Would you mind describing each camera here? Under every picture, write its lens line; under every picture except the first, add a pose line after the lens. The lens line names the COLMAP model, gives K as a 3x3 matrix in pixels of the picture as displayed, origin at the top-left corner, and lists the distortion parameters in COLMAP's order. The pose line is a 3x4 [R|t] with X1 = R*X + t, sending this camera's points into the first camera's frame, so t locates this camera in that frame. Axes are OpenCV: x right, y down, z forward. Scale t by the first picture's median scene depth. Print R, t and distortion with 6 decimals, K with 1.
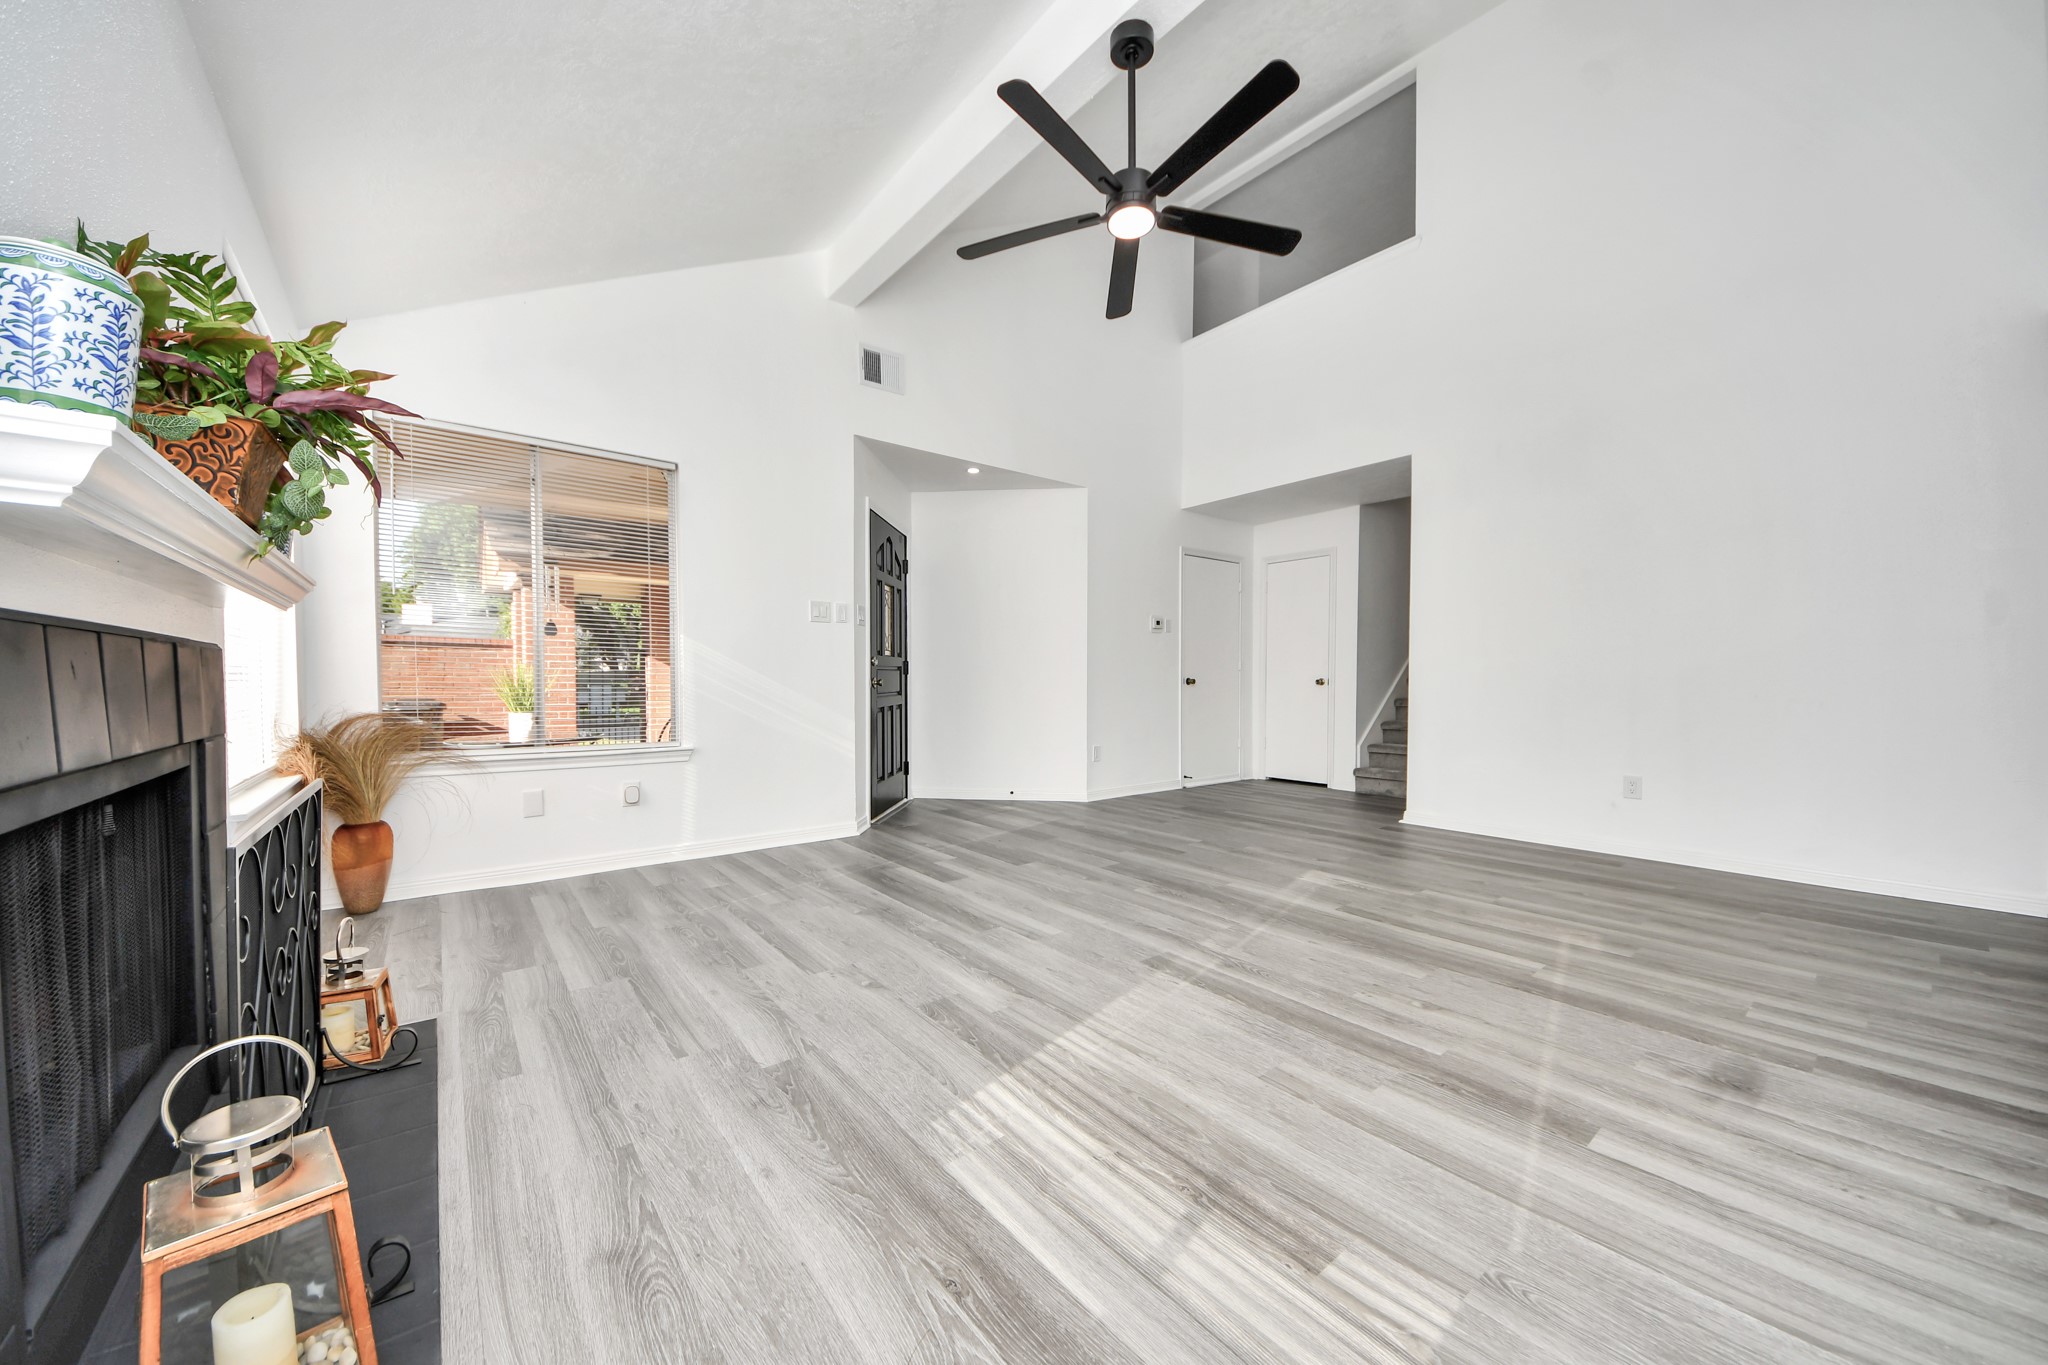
lens RADIAL K [[741.8, 0, 1014.1], [0, 741.8, 686.5], [0, 0, 1]] dist [0.000085, -0.010754]
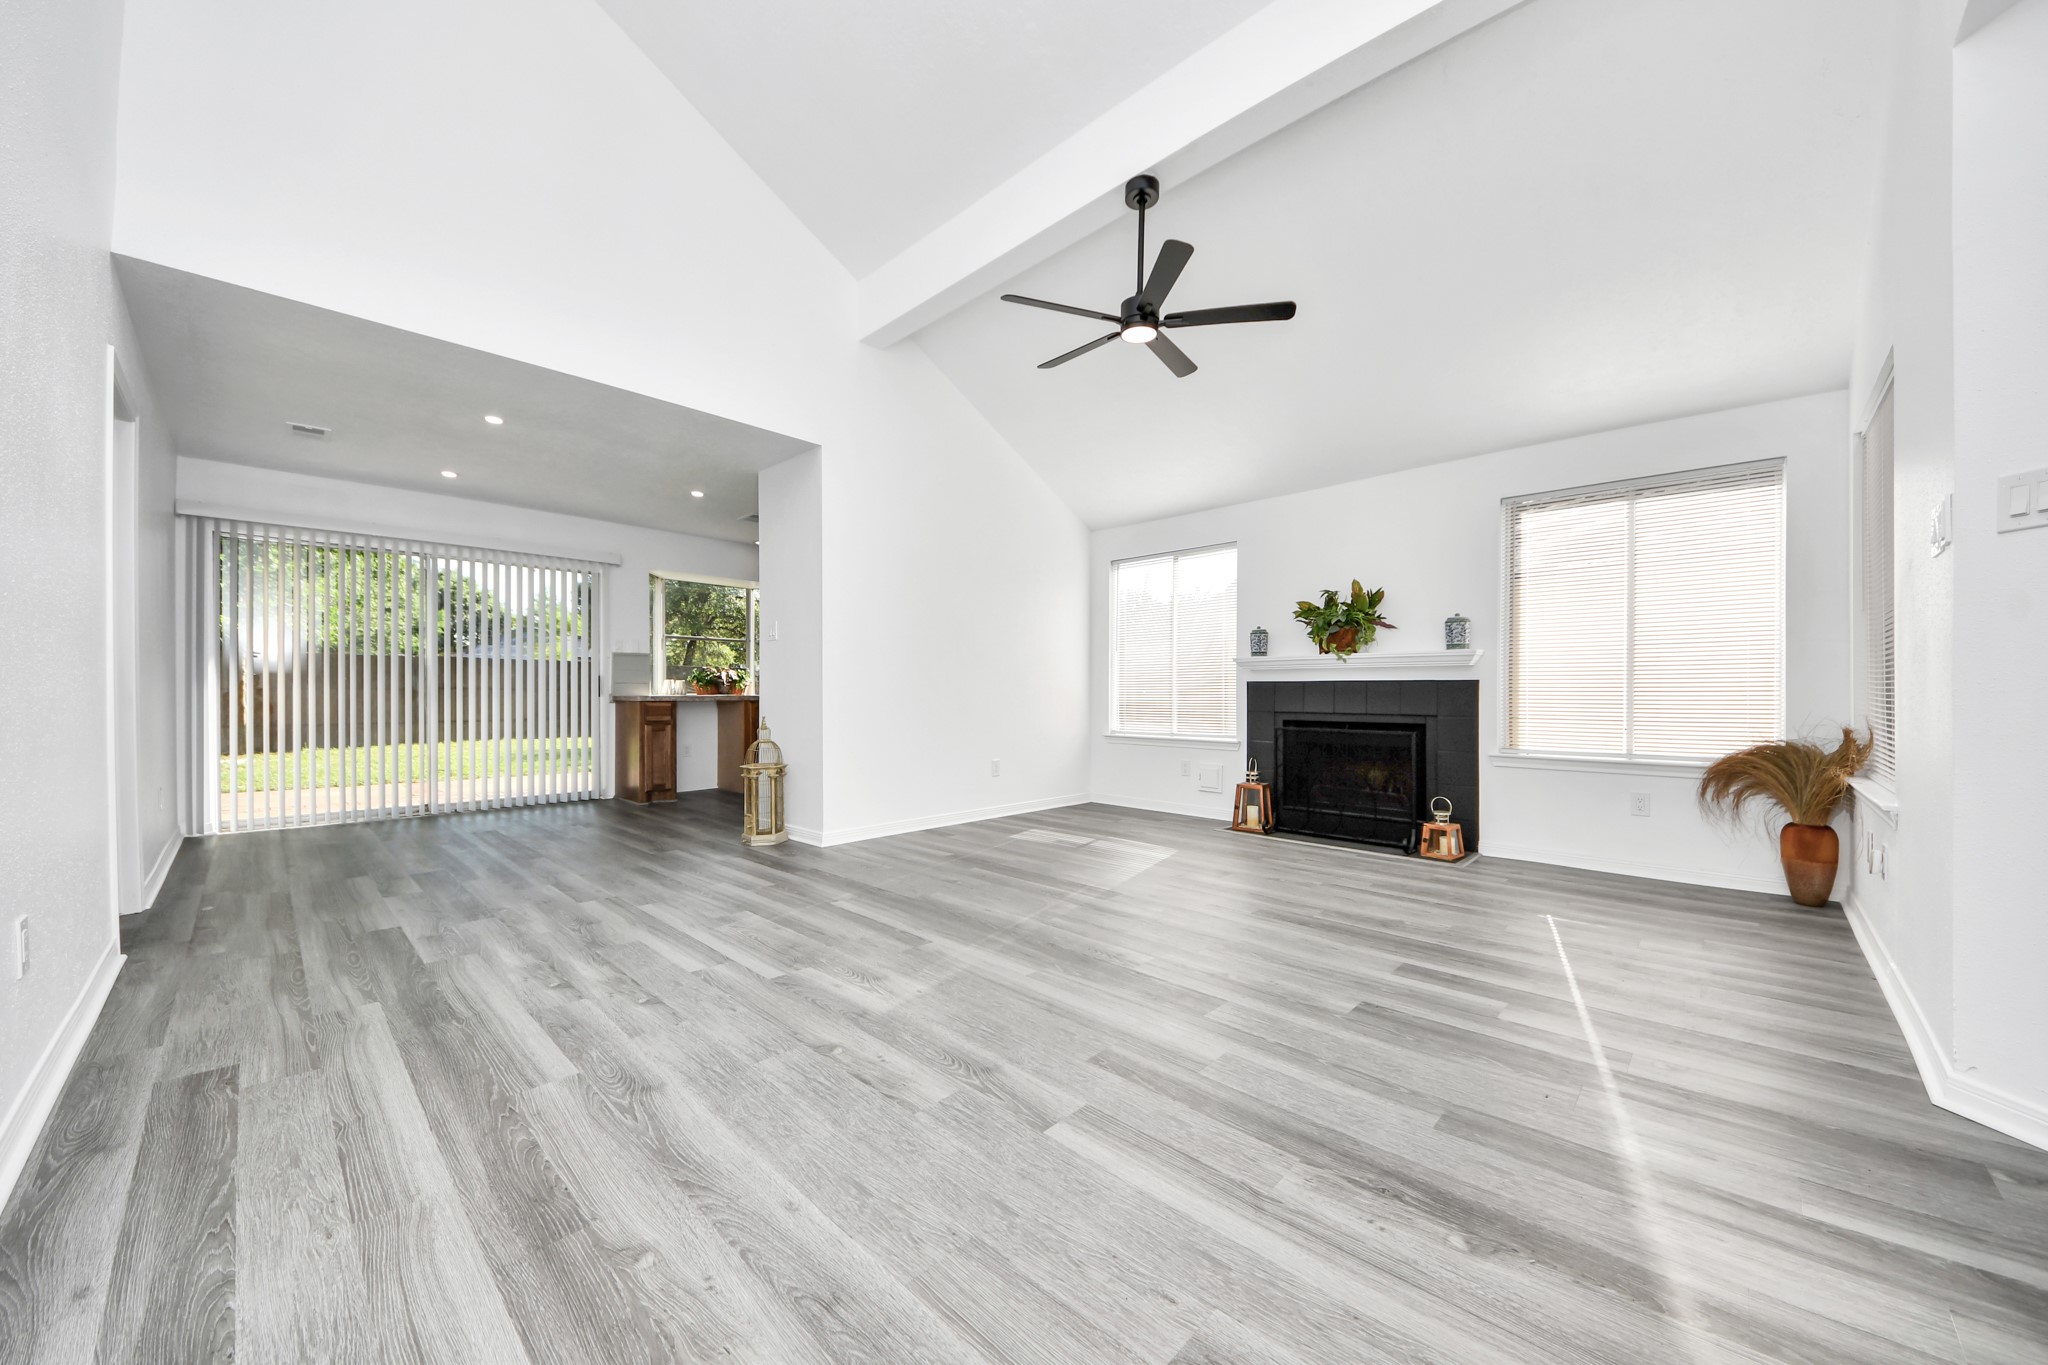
lens RADIAL K [[741.8, 0, 1014.1], [0, 741.8, 686.5], [0, 0, 1]] dist [0.000085, -0.010754]
pose [[-0.992090, -0.002547, -0.125505, 0.450540], [-0.002749, 0.999995, 0.001441, -0.019801], [0.125500, 0.001775, -0.992092, 1.937621]]
